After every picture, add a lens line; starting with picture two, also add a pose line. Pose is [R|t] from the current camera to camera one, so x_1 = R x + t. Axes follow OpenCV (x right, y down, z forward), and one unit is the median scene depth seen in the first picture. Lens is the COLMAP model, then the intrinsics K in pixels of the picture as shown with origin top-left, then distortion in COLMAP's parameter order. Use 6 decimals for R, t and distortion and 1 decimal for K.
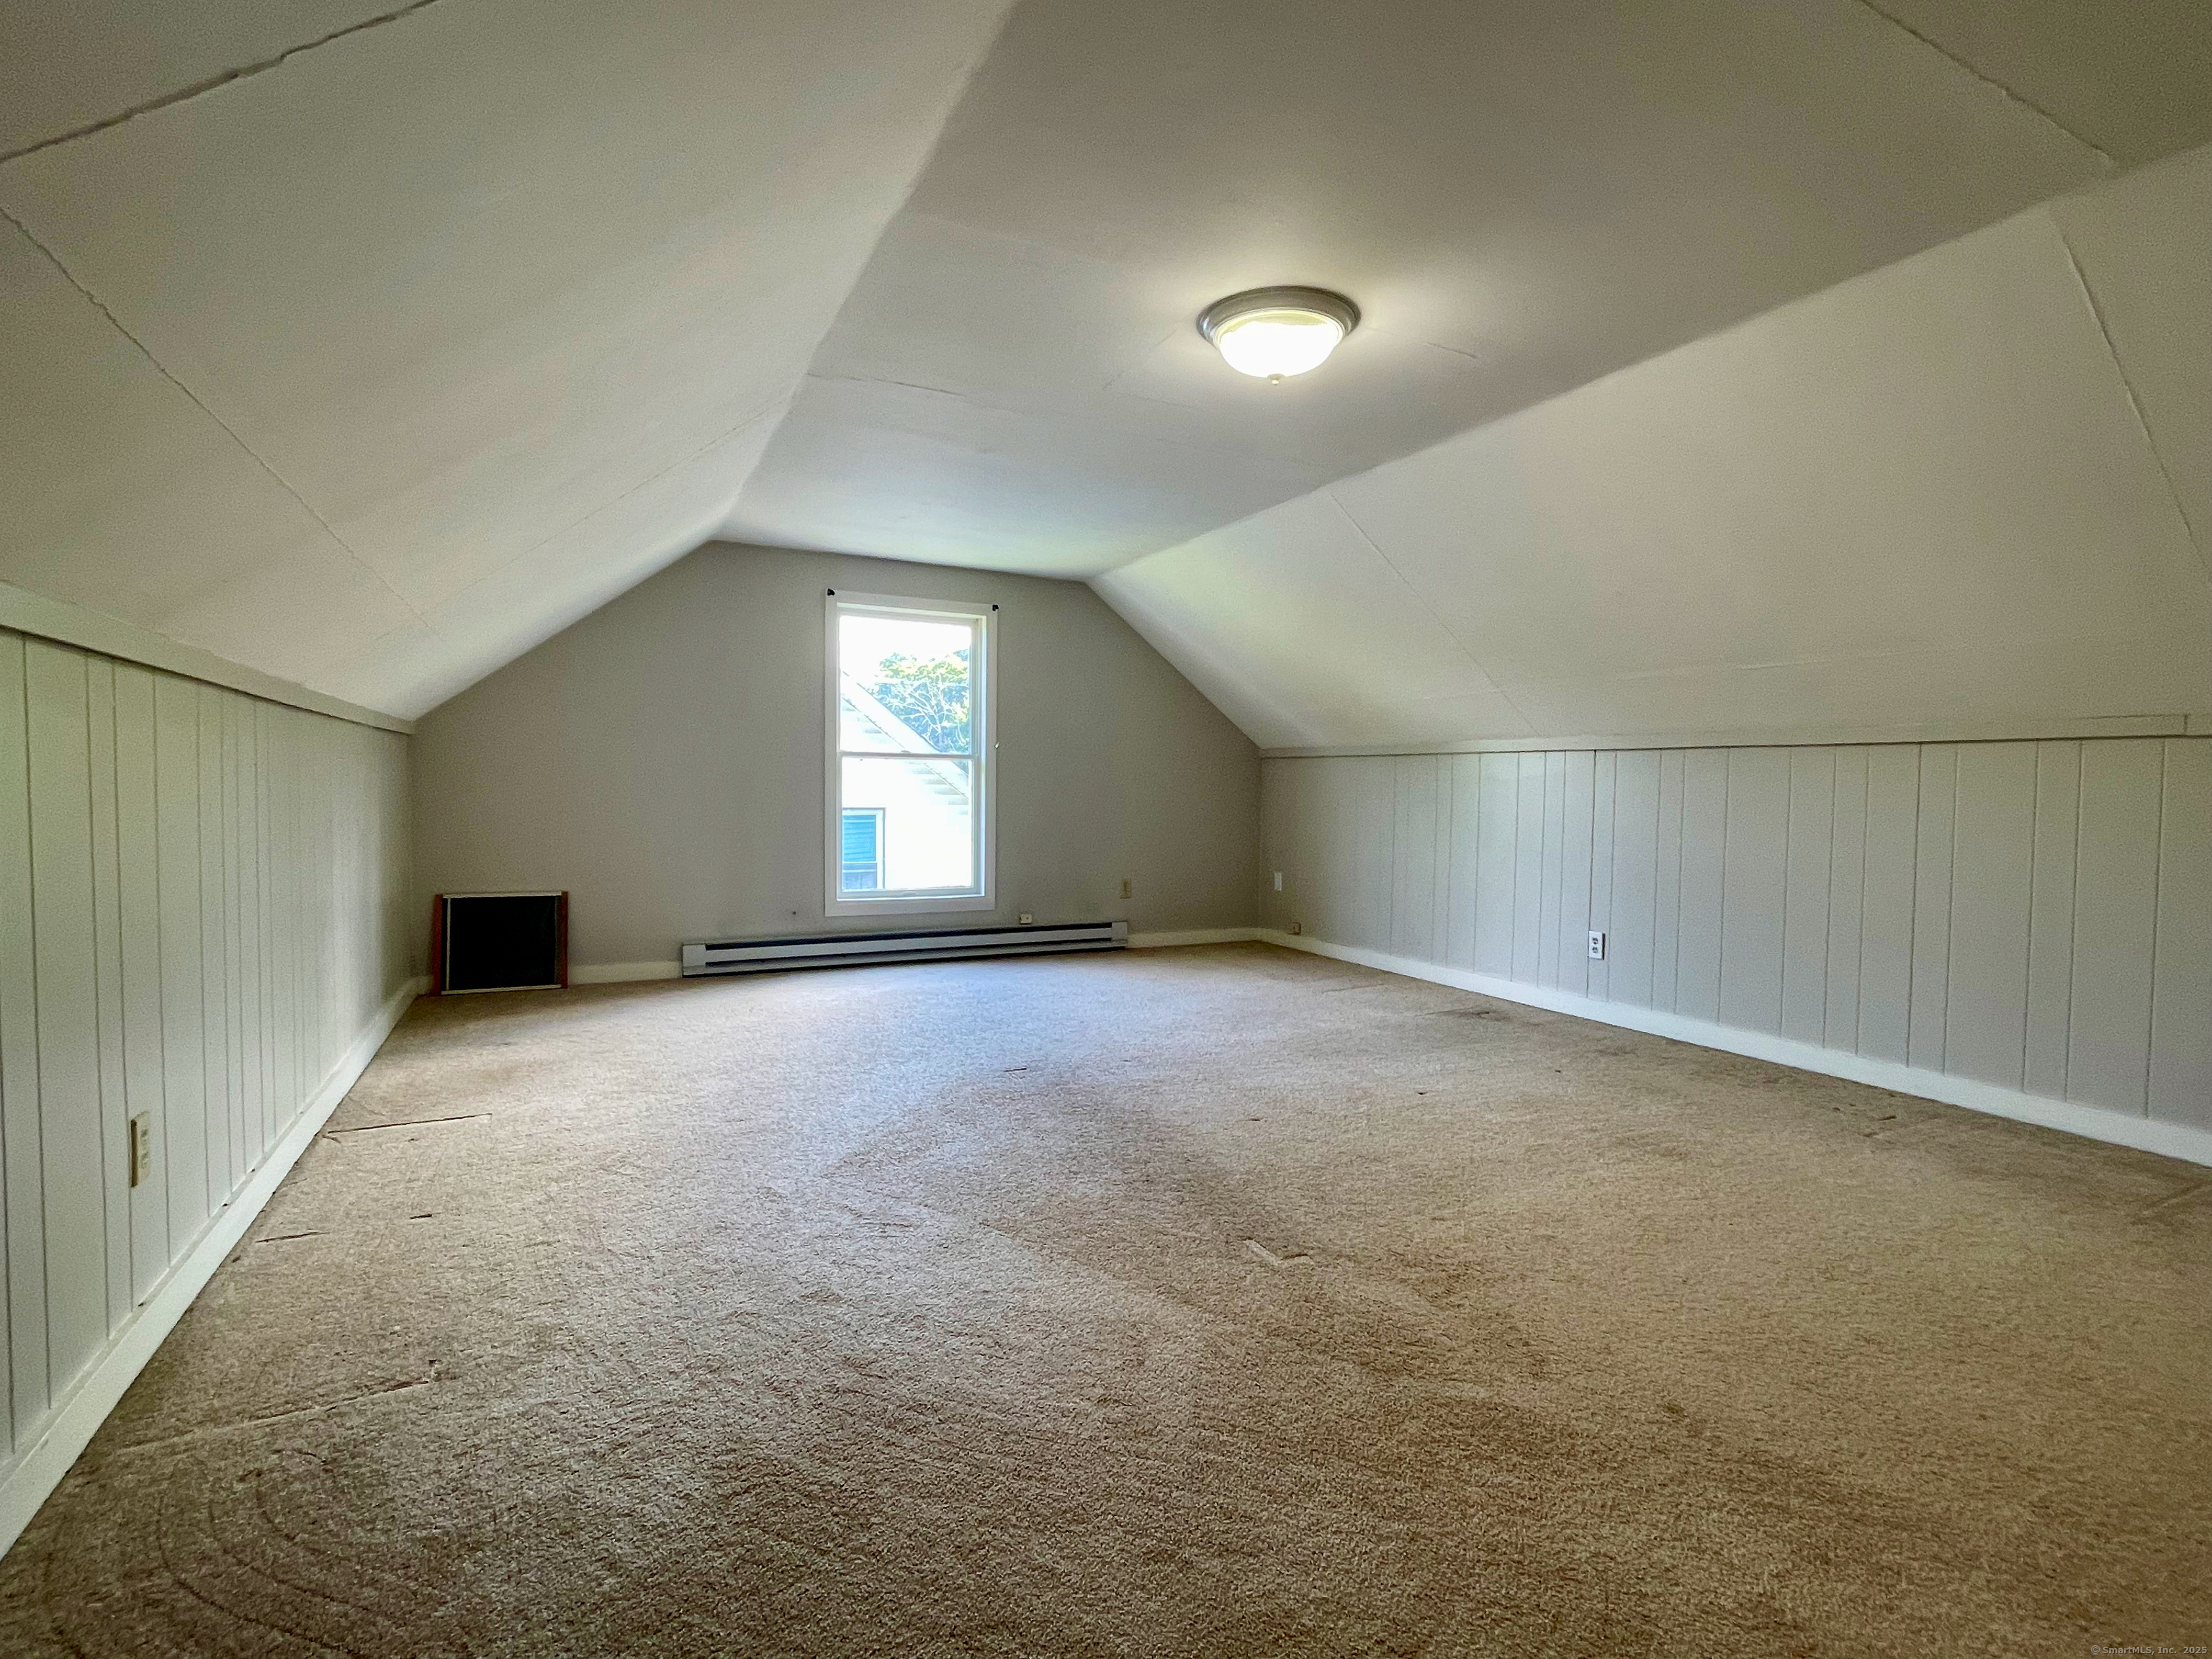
lens RADIAL K [[1046.8, 0, 1106.0], [0, 1046.8, 827.6], [0, 0, 1]] dist [-0.001677, -0.000812]
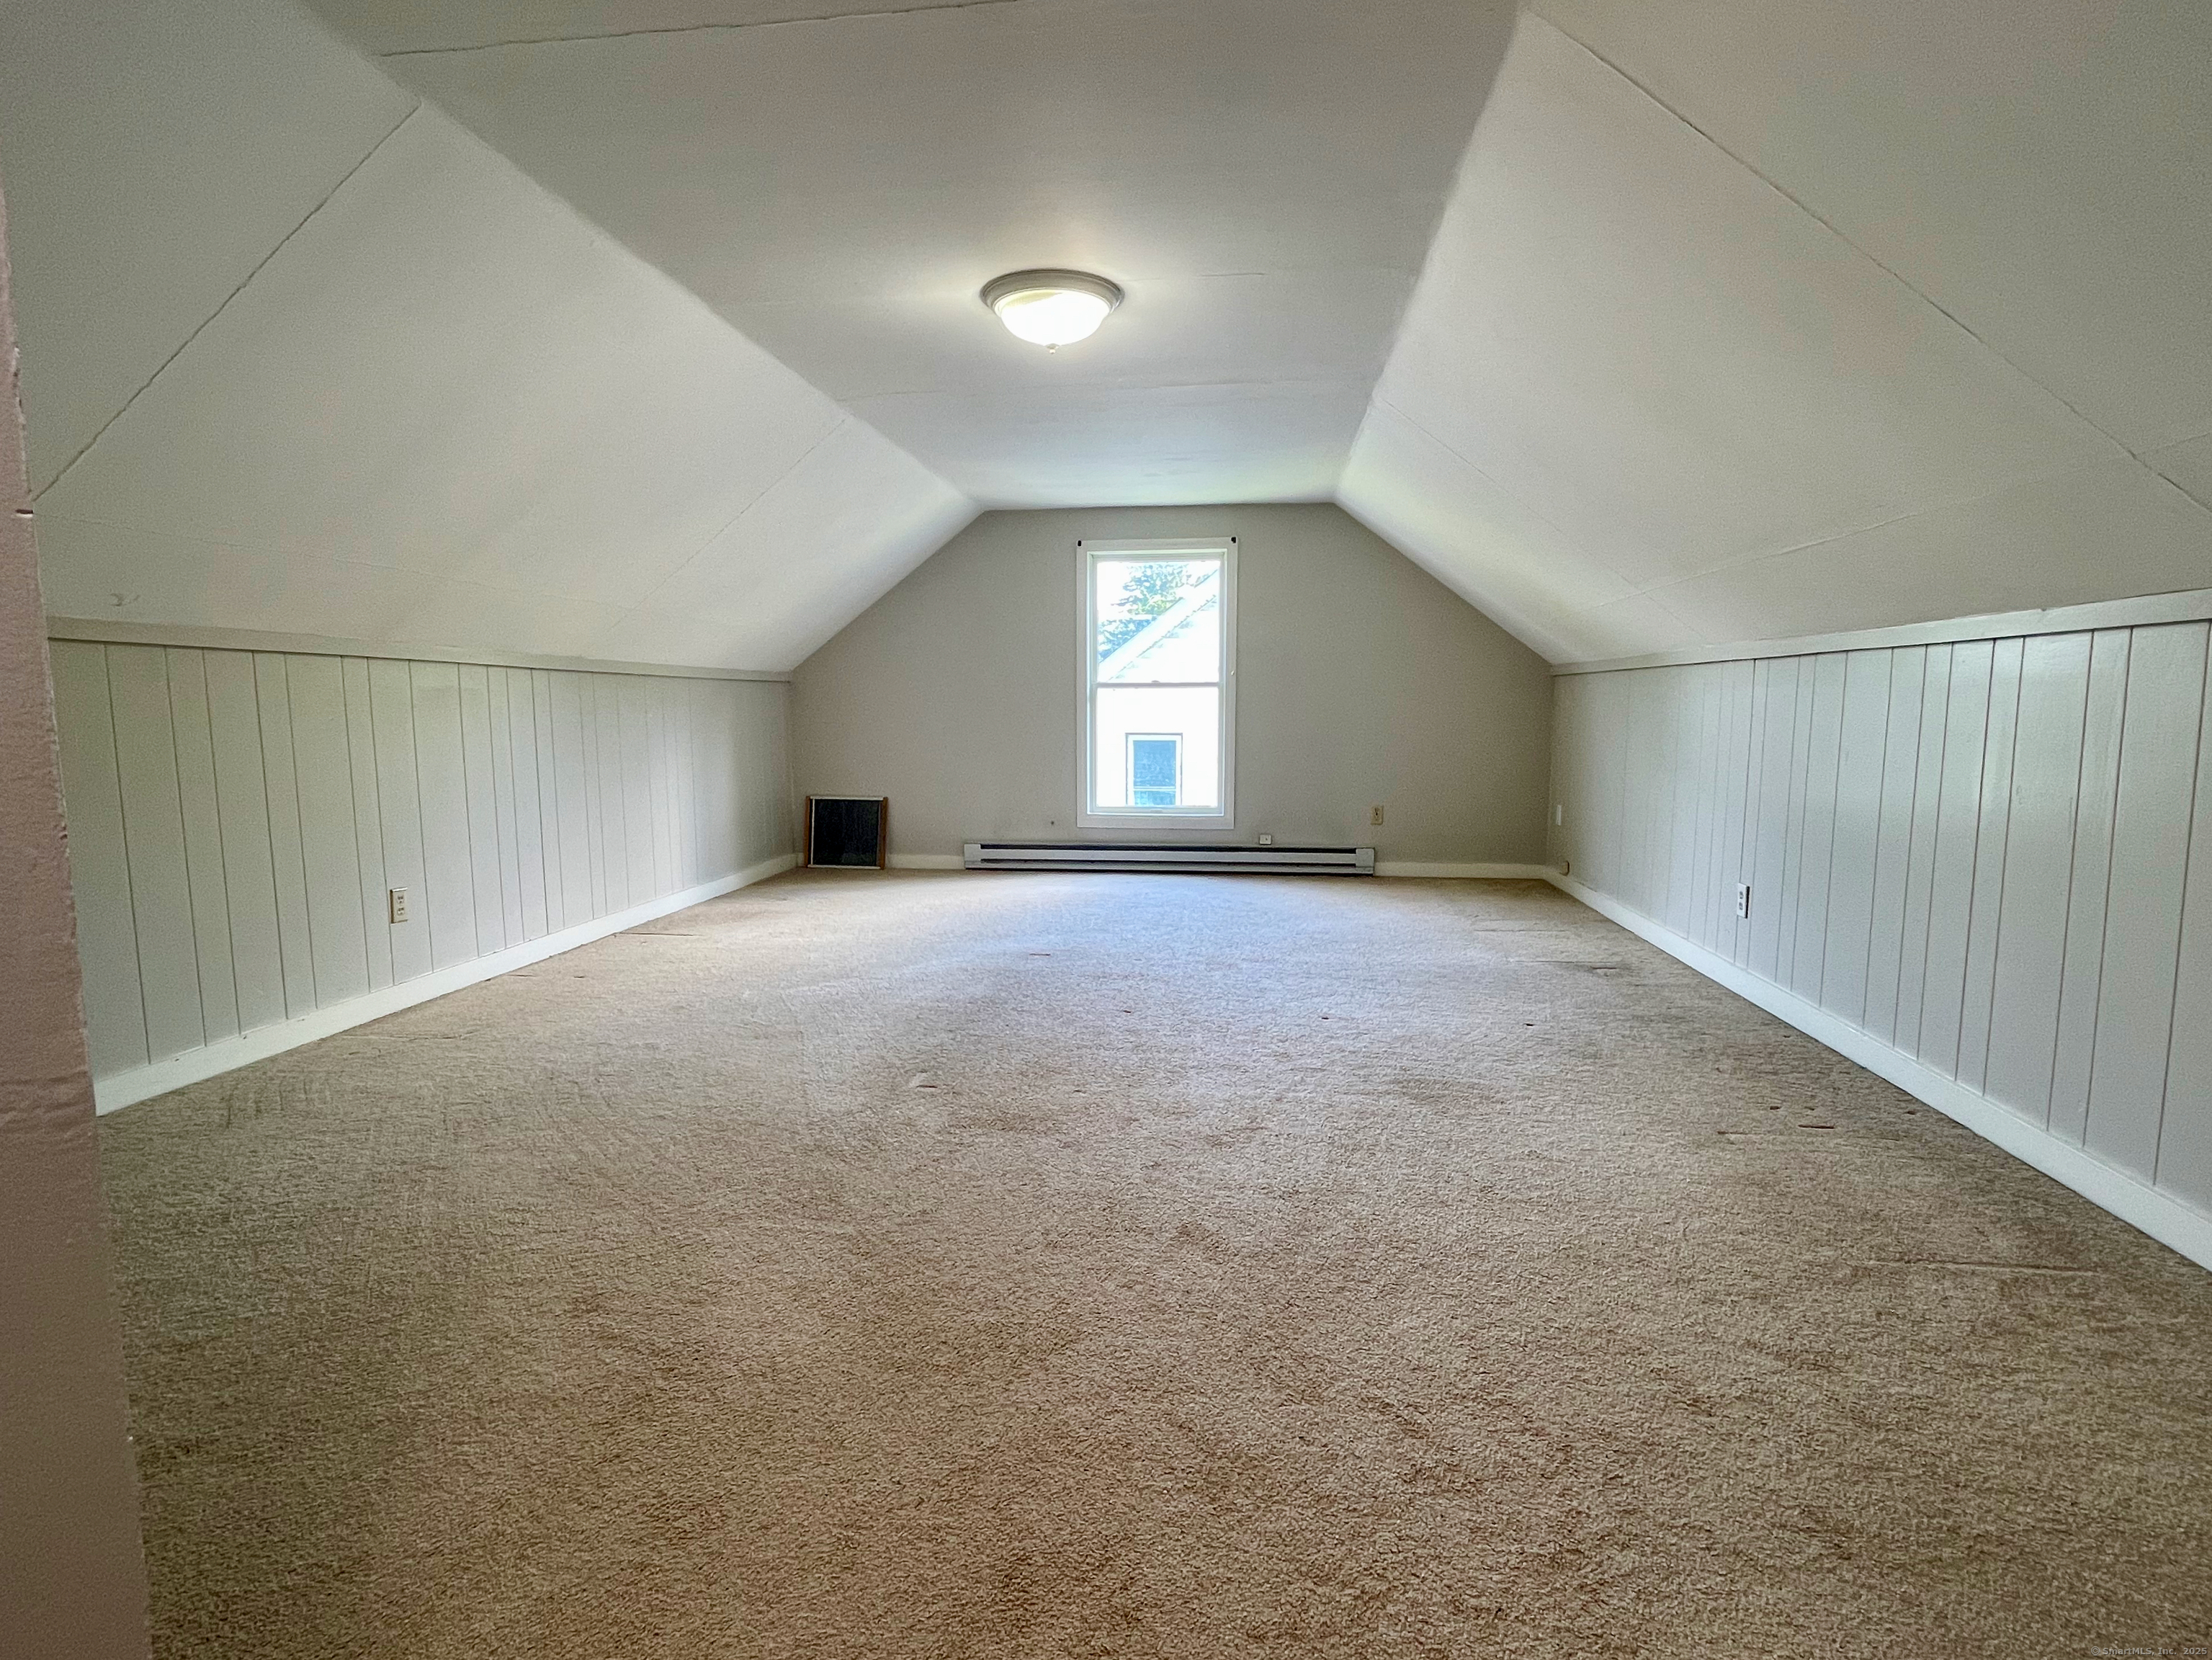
lens RADIAL K [[1046.9, 0, 1034.1], [0, 1046.9, 823.8], [0, 0, 1]] dist [-0.001677, -0.000812]
pose [[0.824173, 0.047192, -0.564368, 0.365661], [-0.009290, 0.997515, 0.069844, 0.000987], [0.566262, -0.052320, 0.822563, 0.017566]]
